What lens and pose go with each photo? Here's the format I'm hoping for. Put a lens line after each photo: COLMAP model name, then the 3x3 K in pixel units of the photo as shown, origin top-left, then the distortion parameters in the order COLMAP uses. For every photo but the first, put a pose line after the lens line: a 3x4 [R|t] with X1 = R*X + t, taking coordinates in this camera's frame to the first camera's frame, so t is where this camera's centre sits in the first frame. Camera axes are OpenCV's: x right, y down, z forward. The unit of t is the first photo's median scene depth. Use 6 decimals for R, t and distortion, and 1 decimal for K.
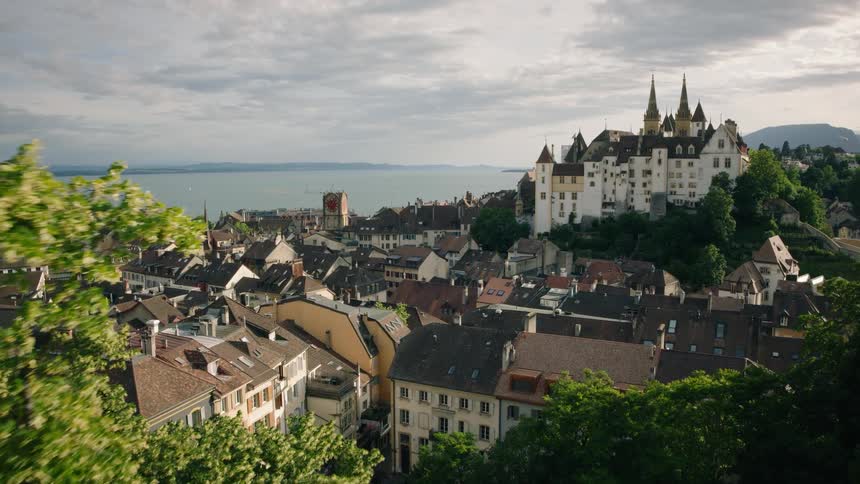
lens RADIAL K [[631.7, 0, 430.0], [0, 631.7, 242.0], [0, 0, 1]] dist [-0.148389, 0.029465]
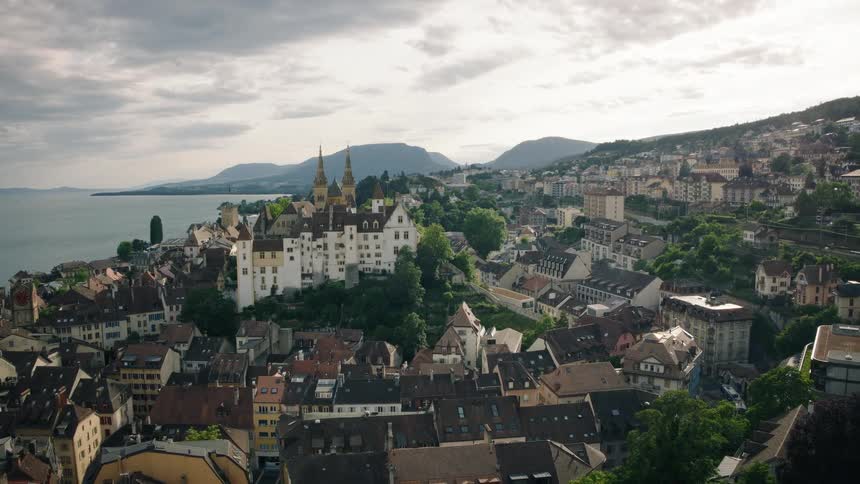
lens RADIAL K [[631.7, 0, 430.0], [0, 631.7, 242.0], [0, 0, 1]] dist [-0.148389, 0.029465]
pose [[0.809078, -0.057780, 0.584854, -0.194116], [0.074254, 0.997230, -0.004202, -0.103846], [-0.582992, 0.046828, 0.811128, -0.034856]]
